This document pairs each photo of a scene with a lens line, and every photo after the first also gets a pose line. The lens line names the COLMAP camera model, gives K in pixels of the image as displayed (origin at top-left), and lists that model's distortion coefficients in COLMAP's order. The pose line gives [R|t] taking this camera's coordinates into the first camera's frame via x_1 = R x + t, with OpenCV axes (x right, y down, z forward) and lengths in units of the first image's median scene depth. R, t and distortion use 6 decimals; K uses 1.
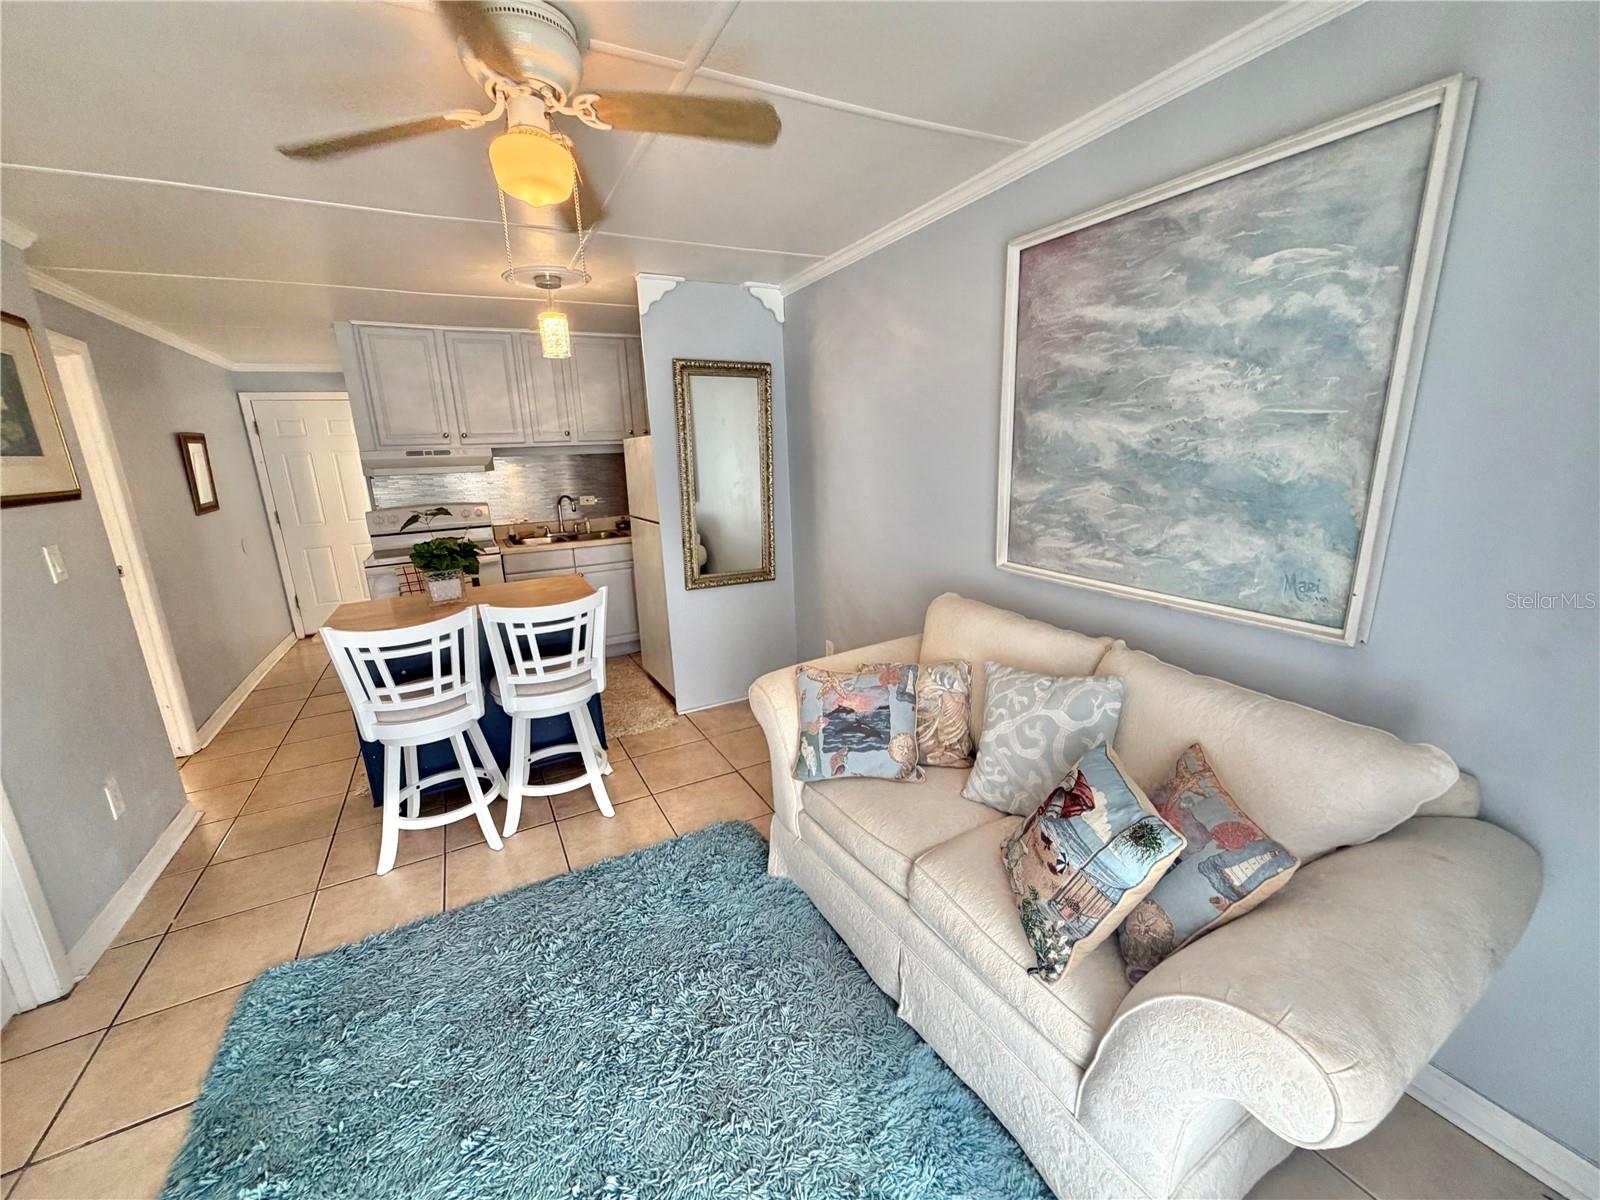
lens RADIAL K [[638.0, 0, 796.7], [0, 638.0, 603.0], [0, 0, 1]] dist [0.000443, 0.000045]
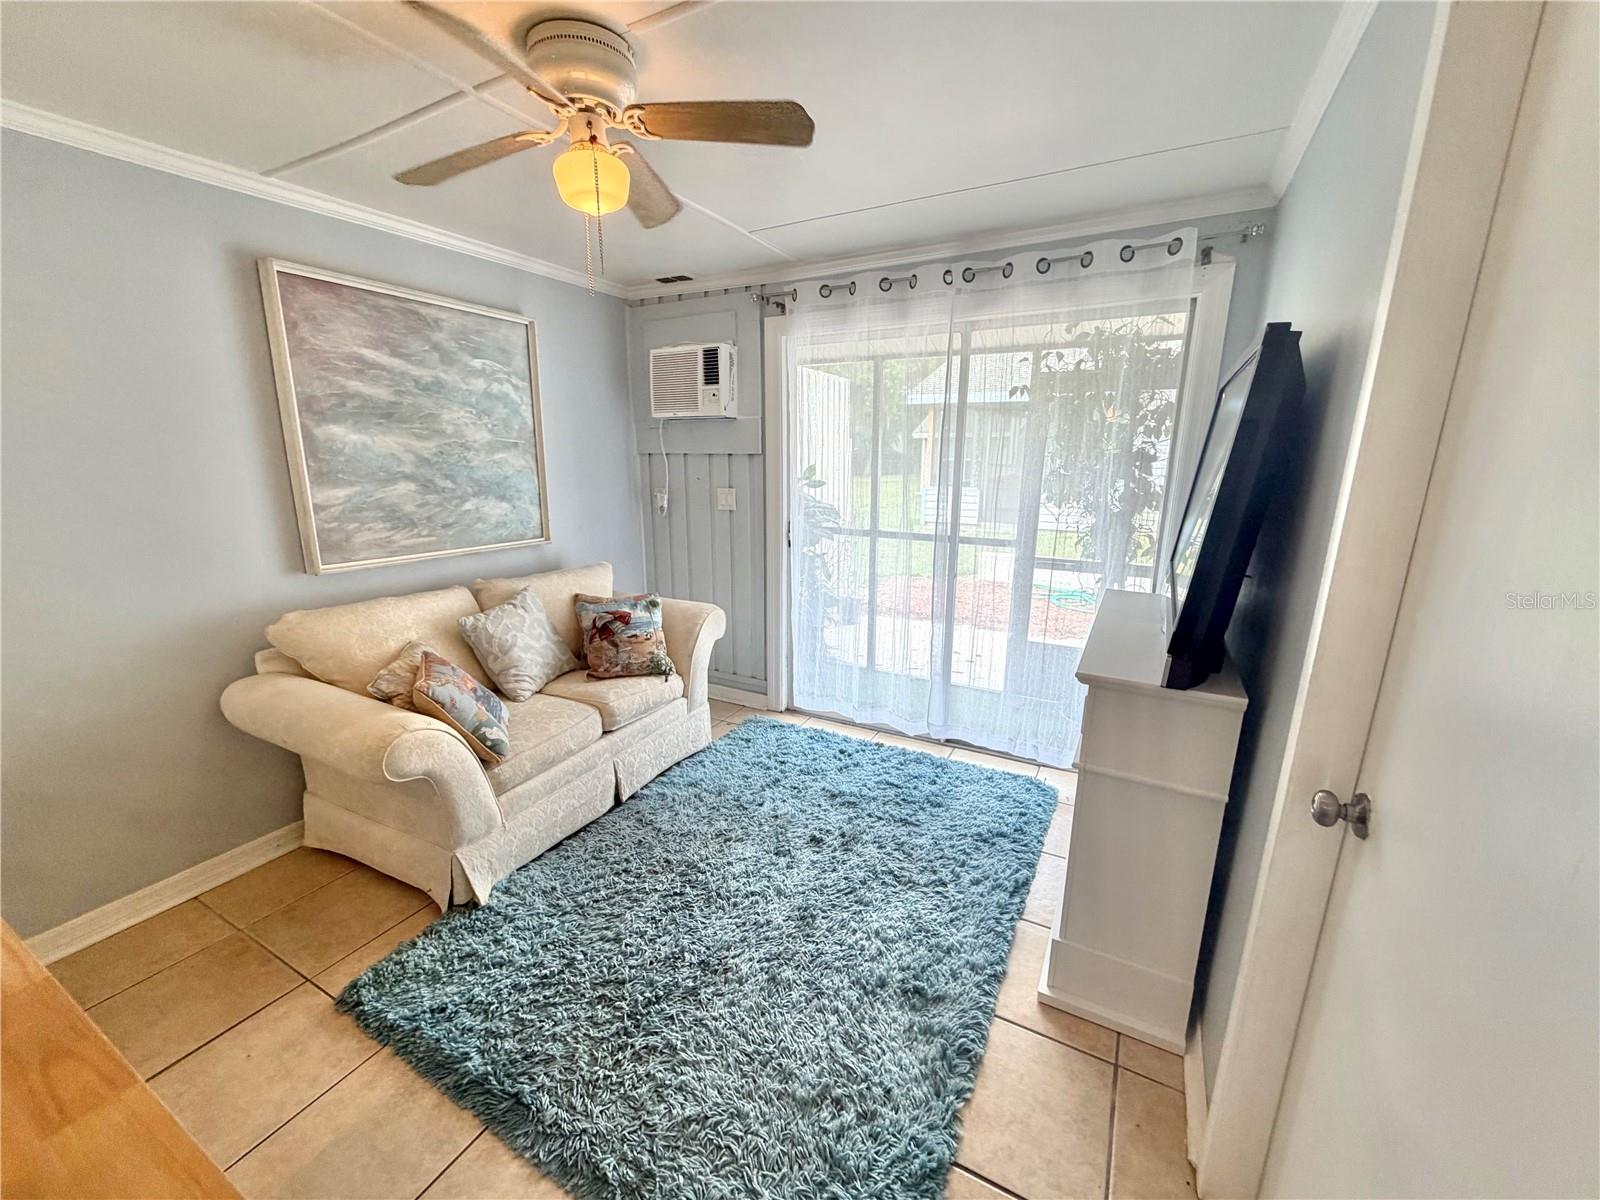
lens RADIAL K [[638.0, 0, 796.7], [0, 638.0, 603.0], [0, 0, 1]] dist [0.000443, 0.000045]
pose [[-0.549992, -0.158739, 0.819945, -1.206349], [0.218391, 0.920276, 0.324651, -0.223425], [-0.806110, 0.357624, -0.471478, 1.118586]]
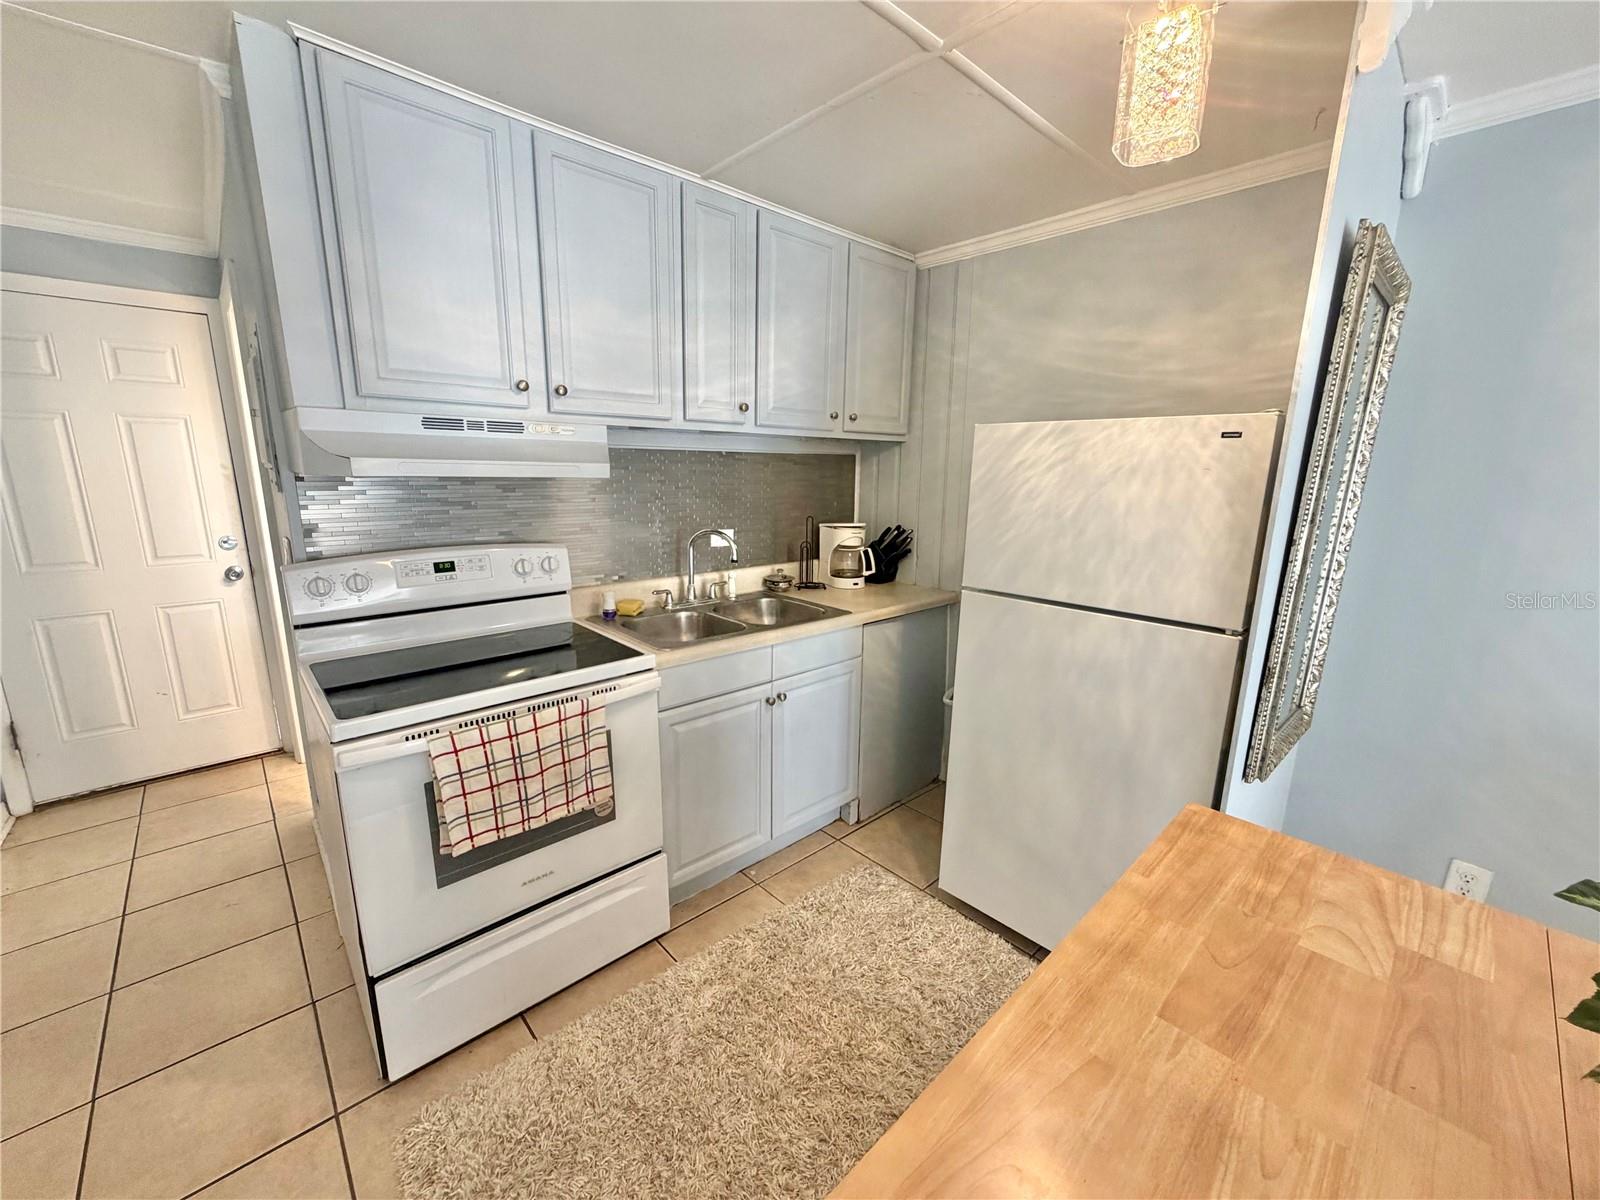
lens RADIAL K [[638.0, 0, 796.7], [0, 638.0, 603.0], [0, 0, 1]] dist [0.000443, 0.000045]
pose [[0.967301, 0.000763, 0.253630, -1.128626], [0.005644, 0.999683, -0.024533, -0.260085], [-0.253568, 0.025162, 0.966990, 1.308141]]
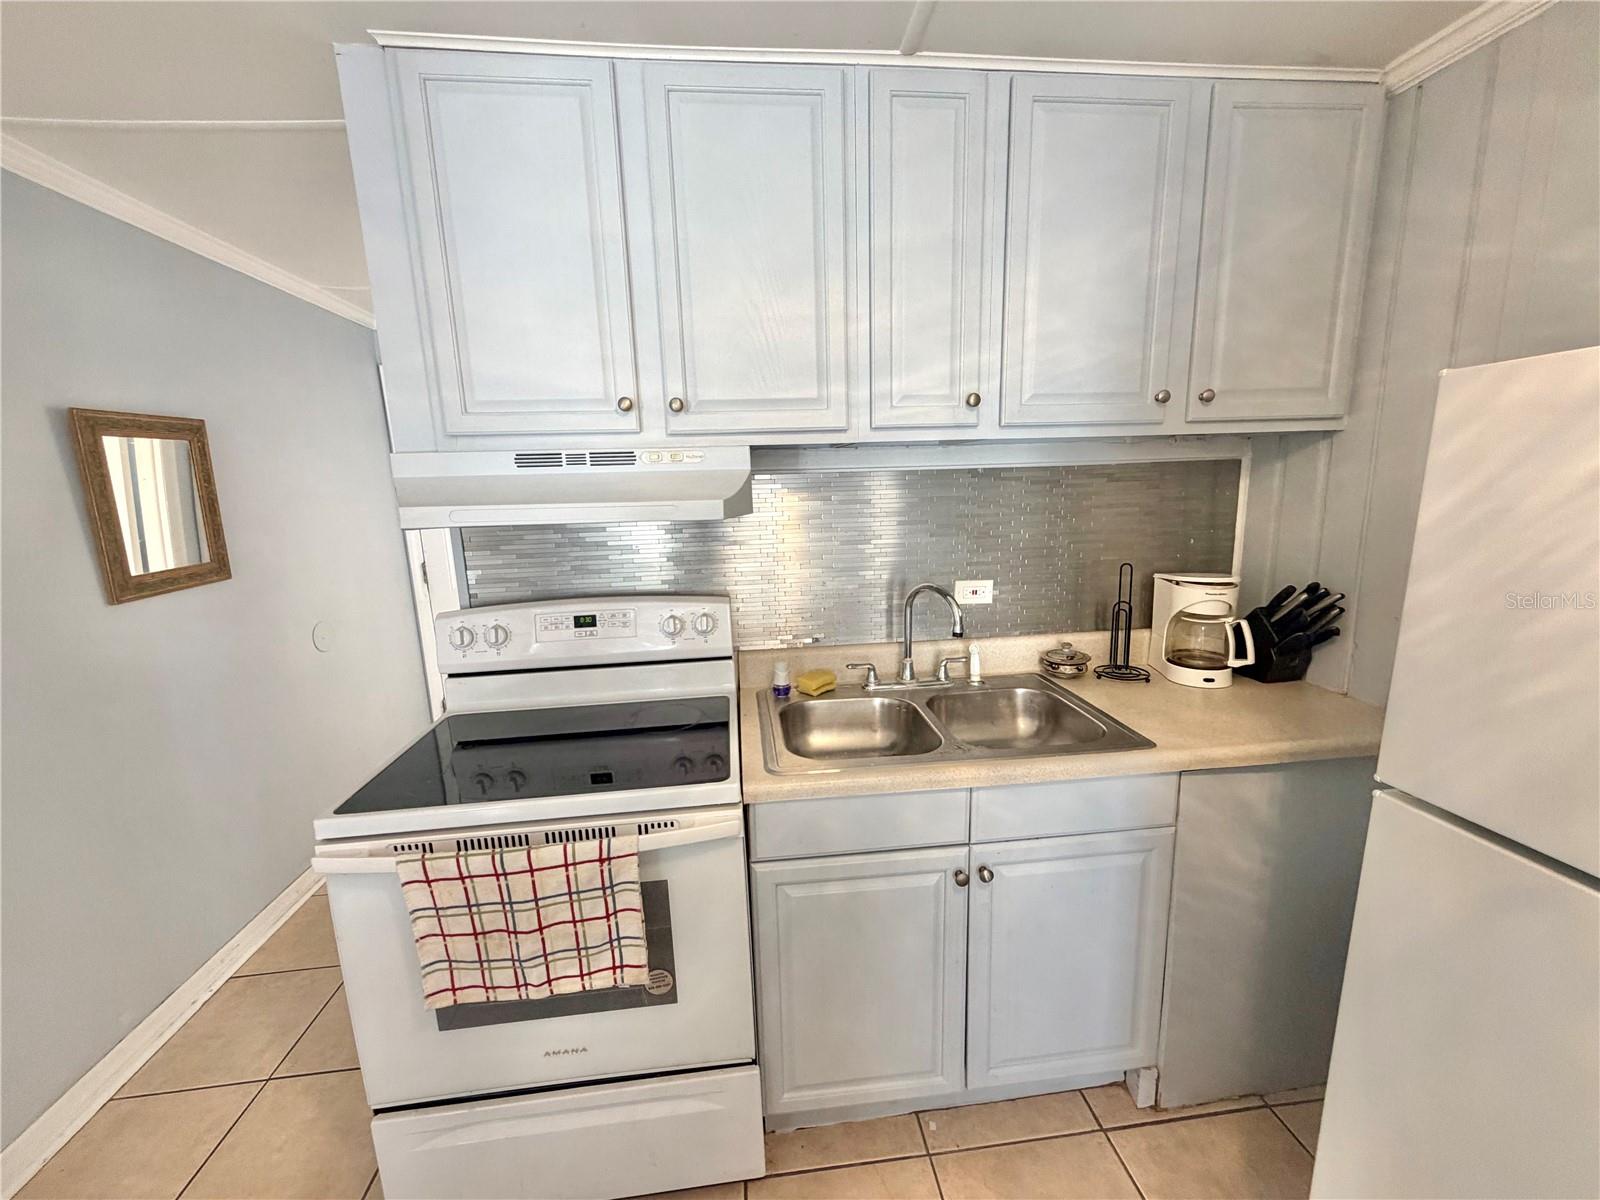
lens RADIAL K [[638.0, 0, 796.7], [0, 638.0, 603.0], [0, 0, 1]] dist [0.000443, 0.000045]
pose [[0.927876, 0.079941, -0.364219, -0.805271], [-0.093253, 0.995460, -0.019081, -0.386207], [0.361040, 0.051669, 0.931118, 1.723724]]
